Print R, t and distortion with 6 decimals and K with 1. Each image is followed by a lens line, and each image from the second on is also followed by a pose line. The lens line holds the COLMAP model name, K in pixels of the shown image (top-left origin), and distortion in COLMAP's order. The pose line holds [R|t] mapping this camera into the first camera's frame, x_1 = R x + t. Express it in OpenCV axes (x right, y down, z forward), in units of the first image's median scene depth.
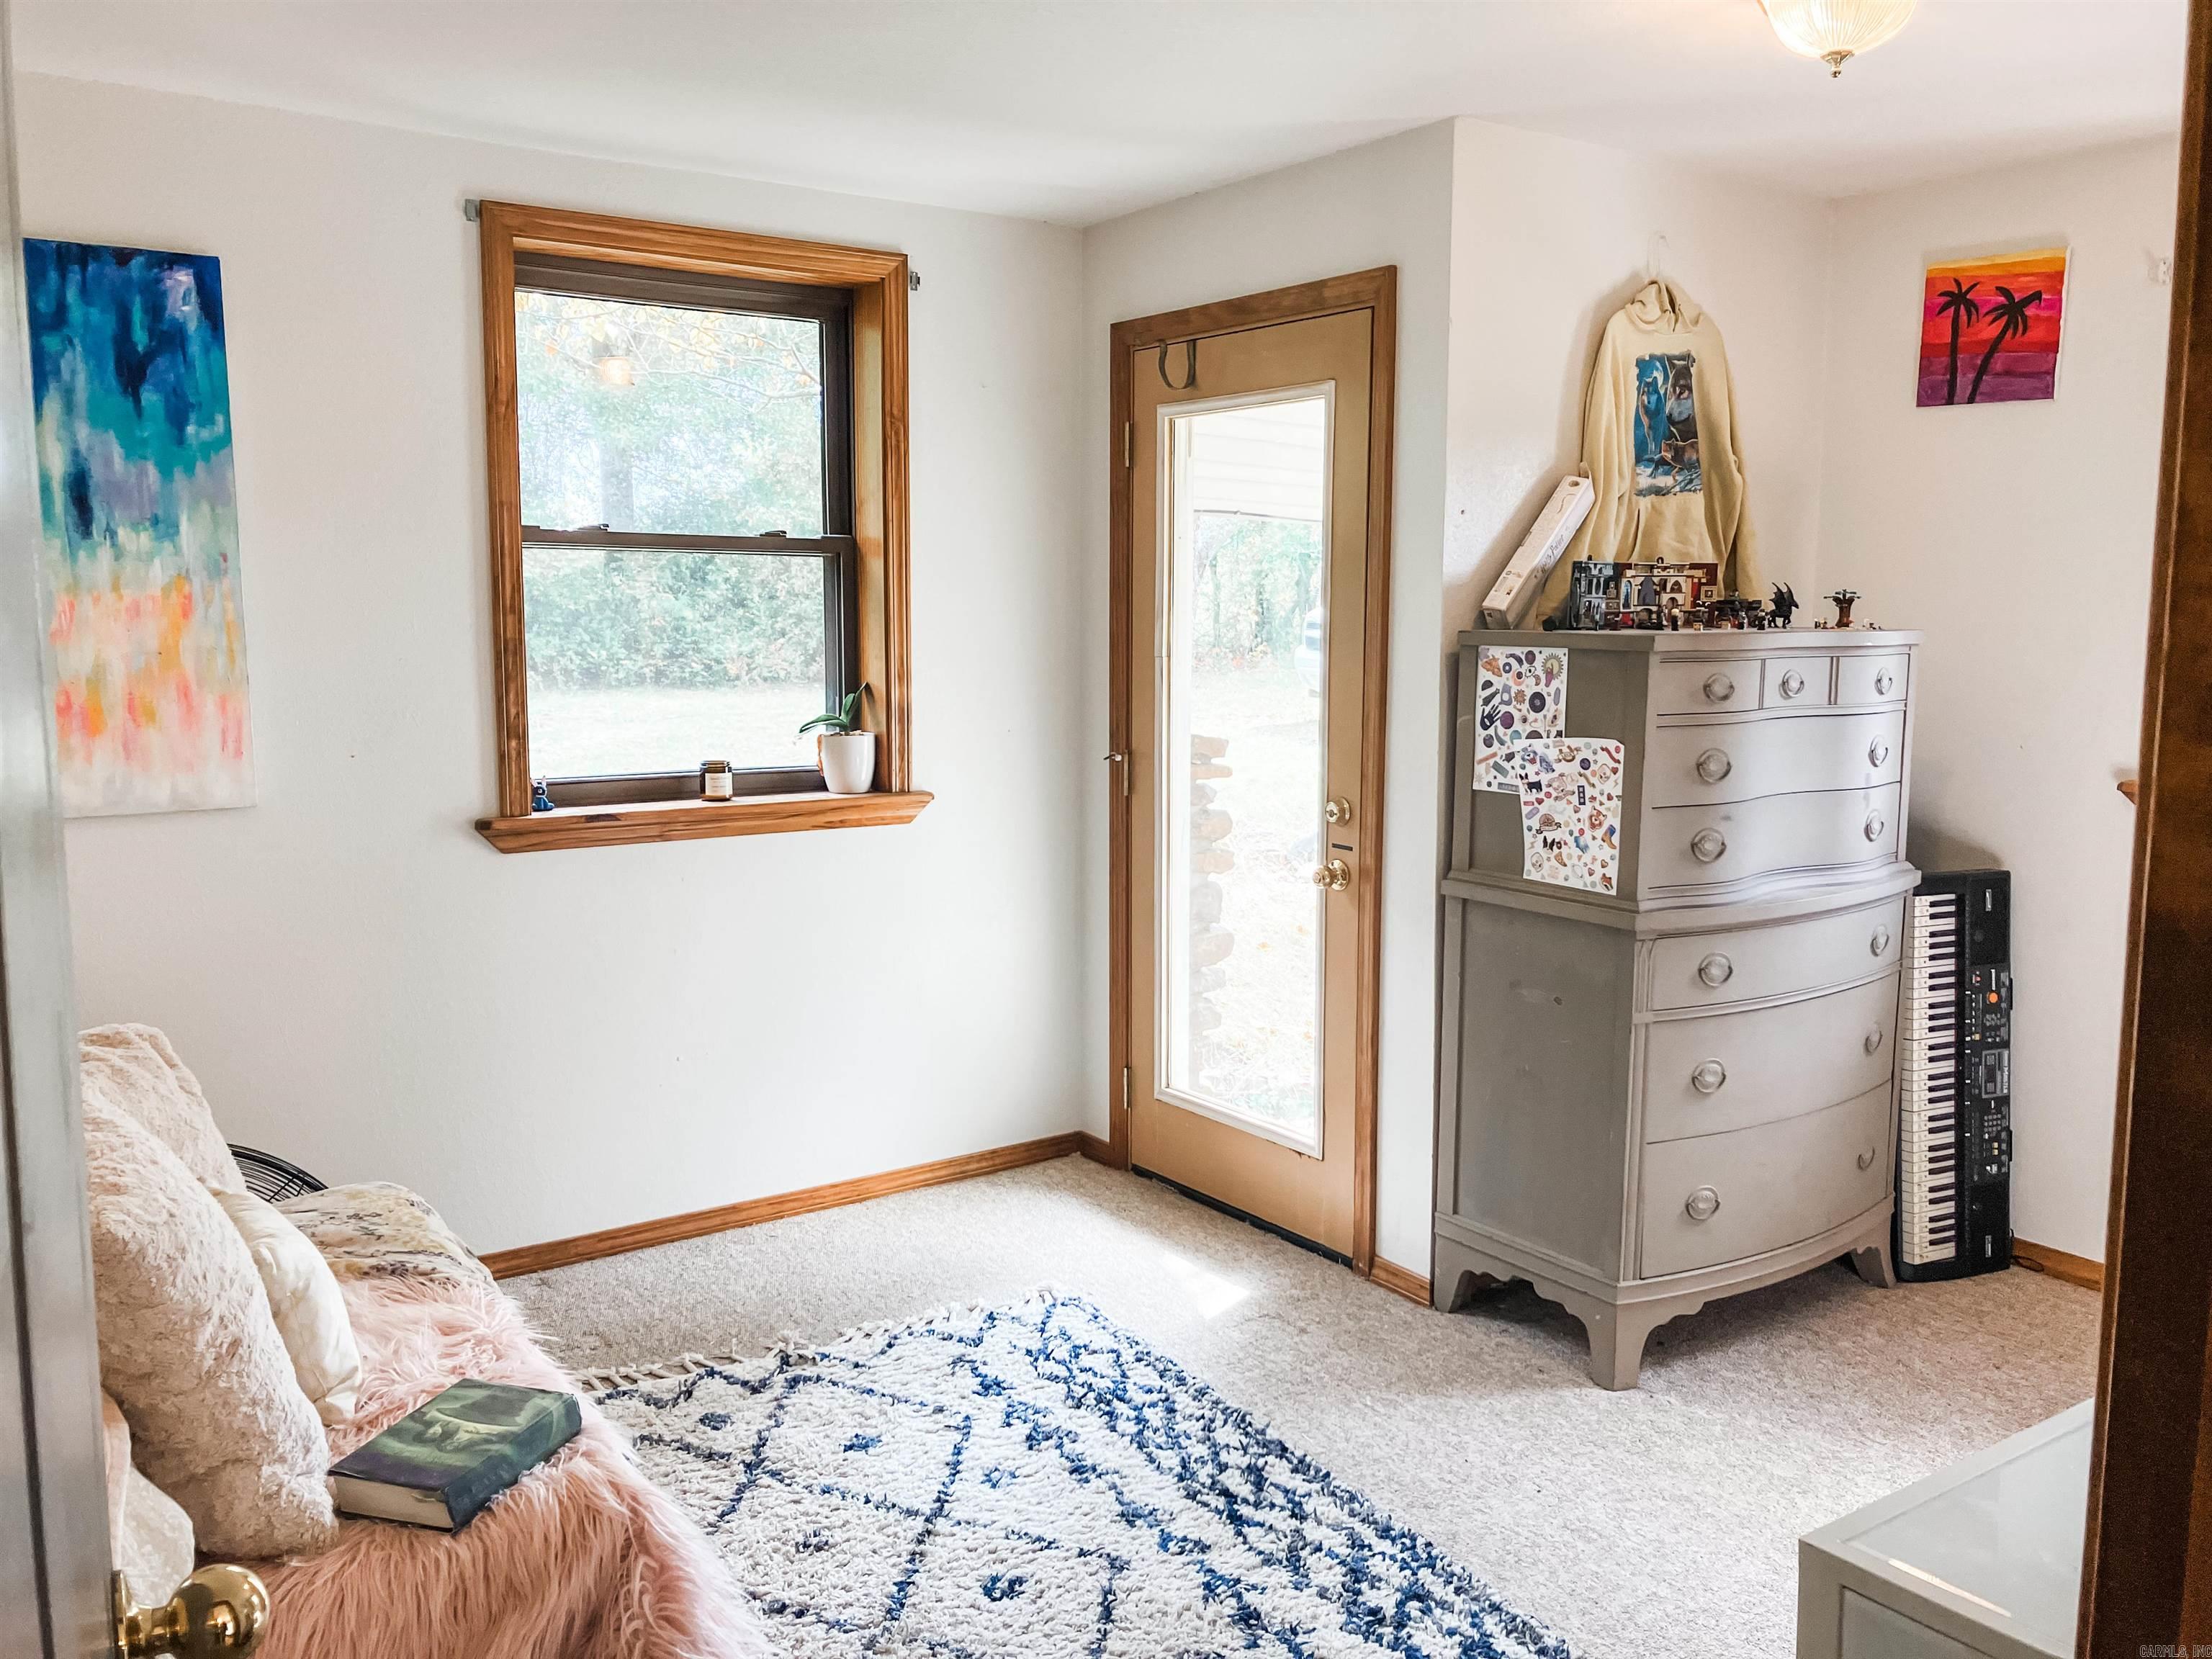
lens RADIAL K [[1815.6, 0, 1107.1], [0, 1815.6, 831.7], [0, 0, 1]] dist [0.009400, 0.011554]
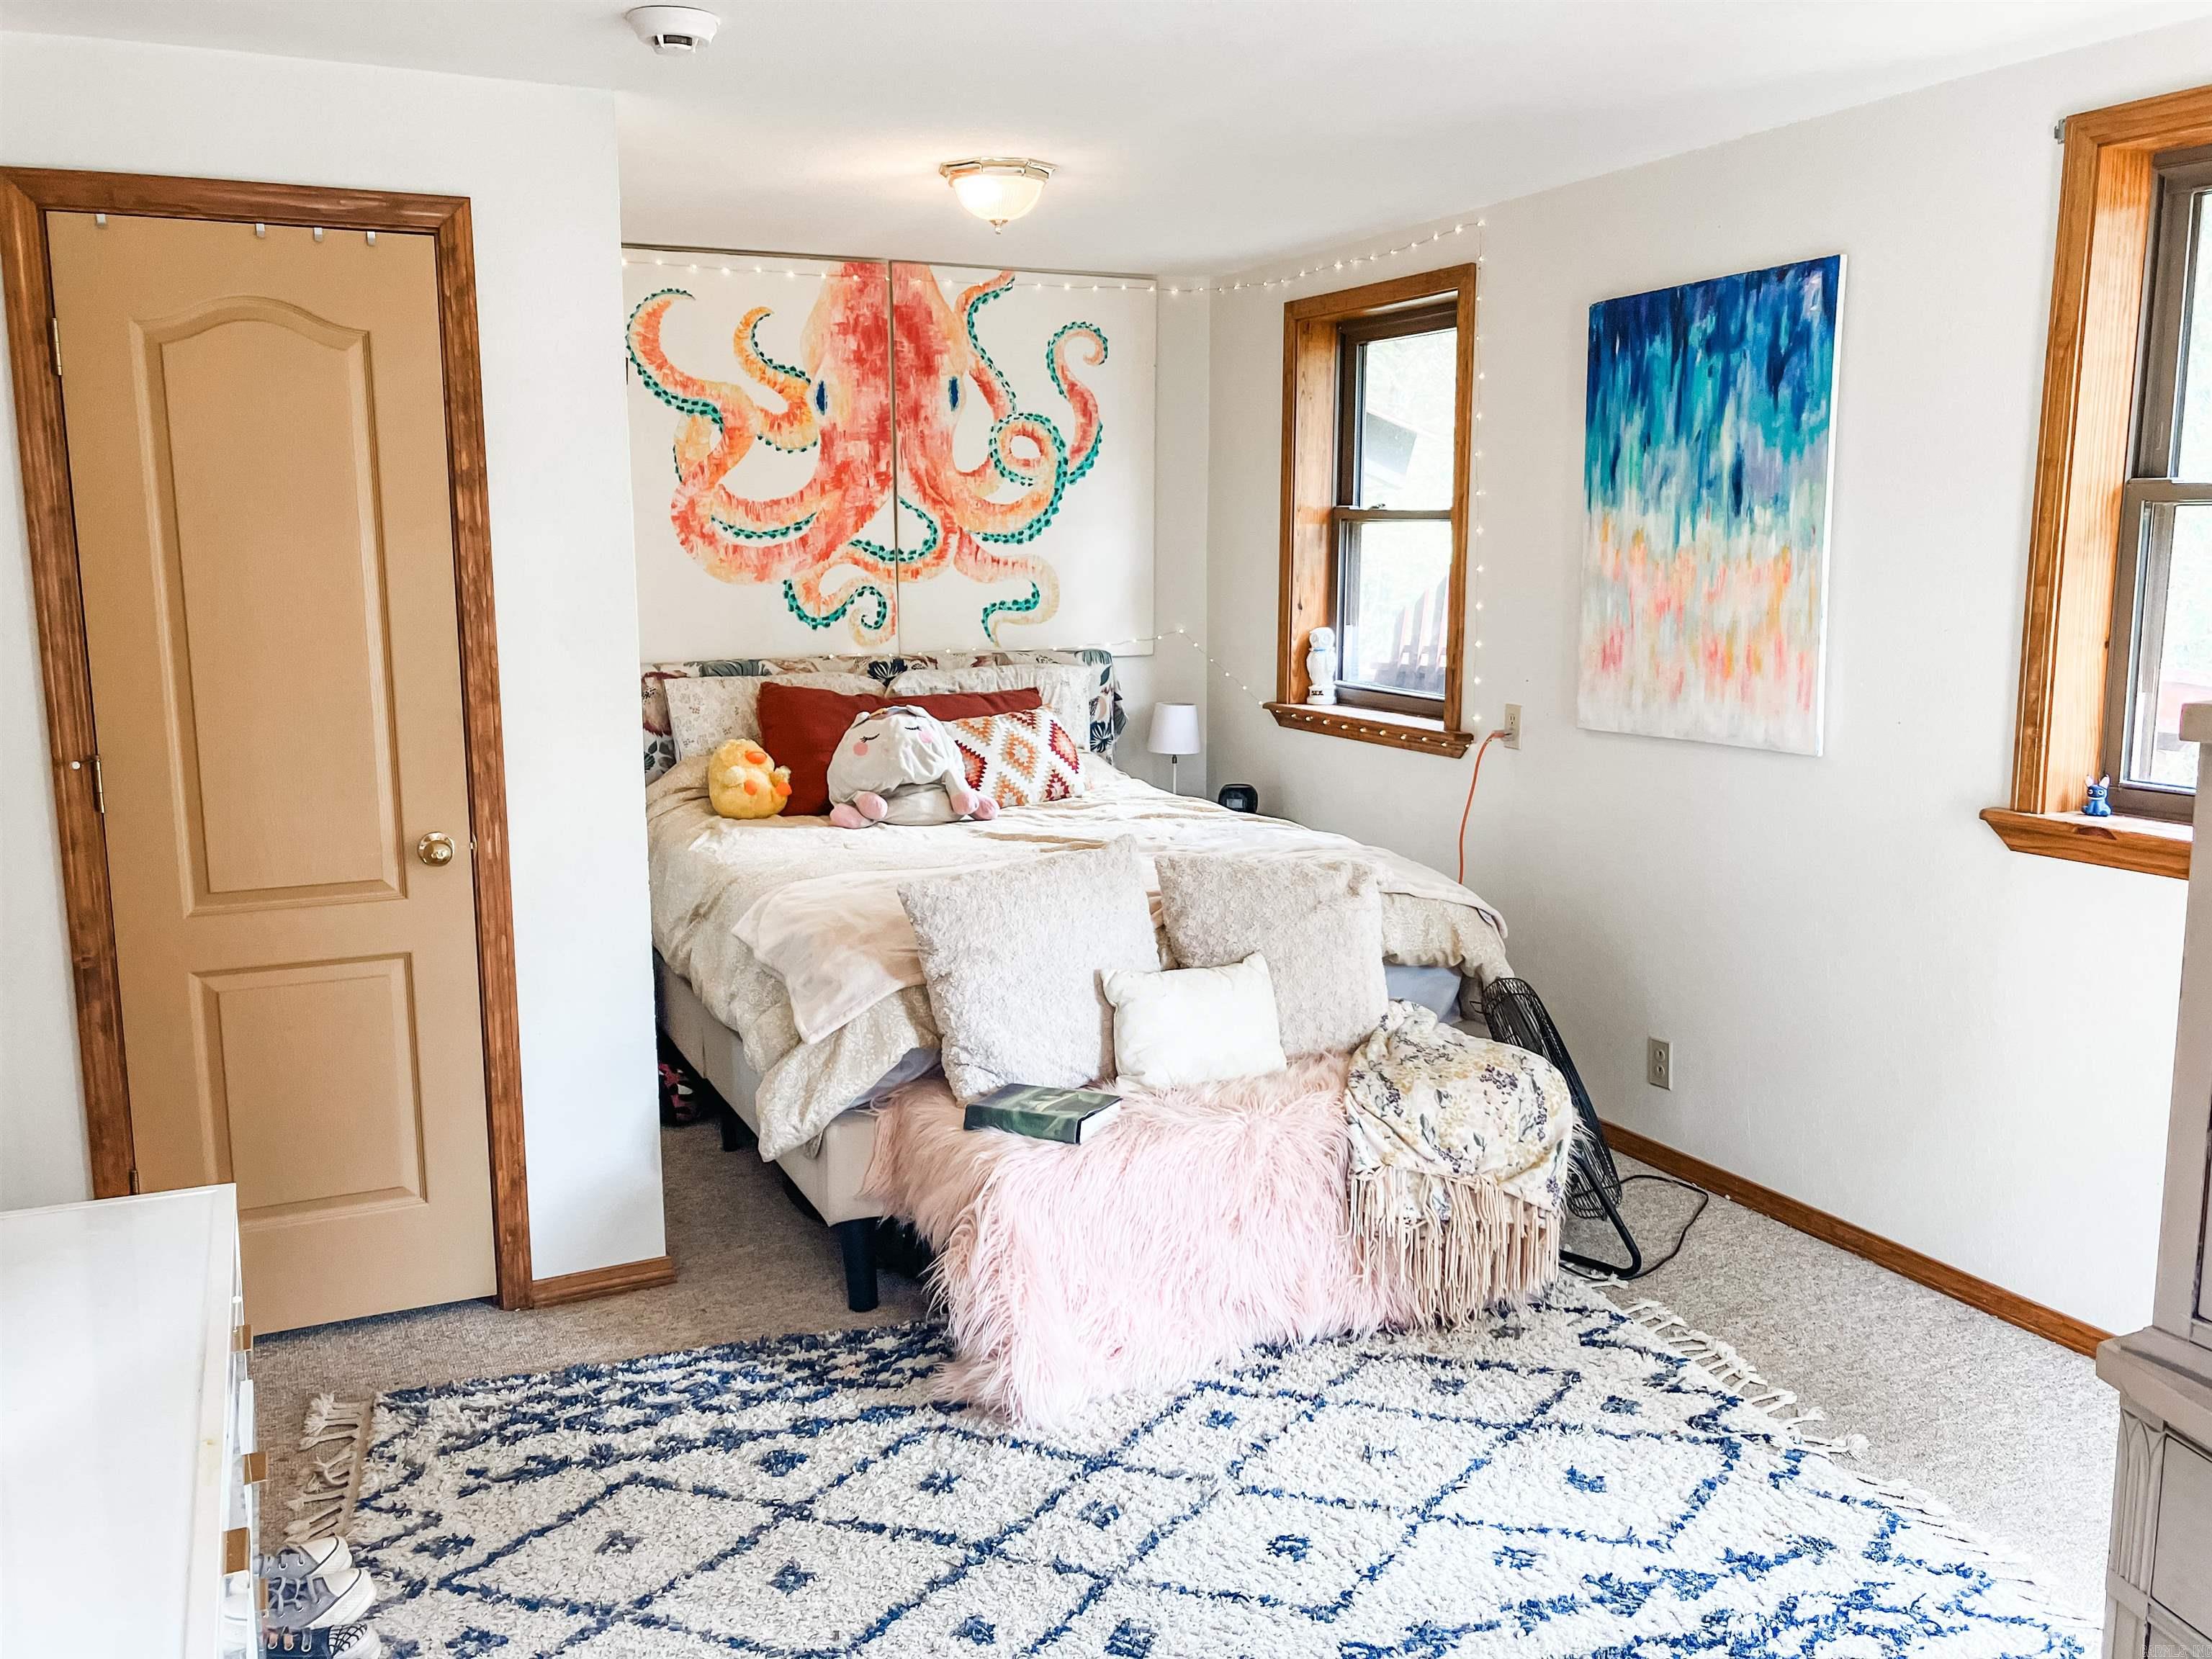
lens RADIAL K [[1815.6, 0, 1107.5], [0, 1815.6, 828.5], [0, 0, 1]] dist [0.009400, 0.011554]
pose [[-0.168908, 0.152424, -0.973775, 0.710332], [-0.121271, 0.977249, 0.174003, -0.115405], [0.978143, 0.147481, -0.146581, 0.783650]]
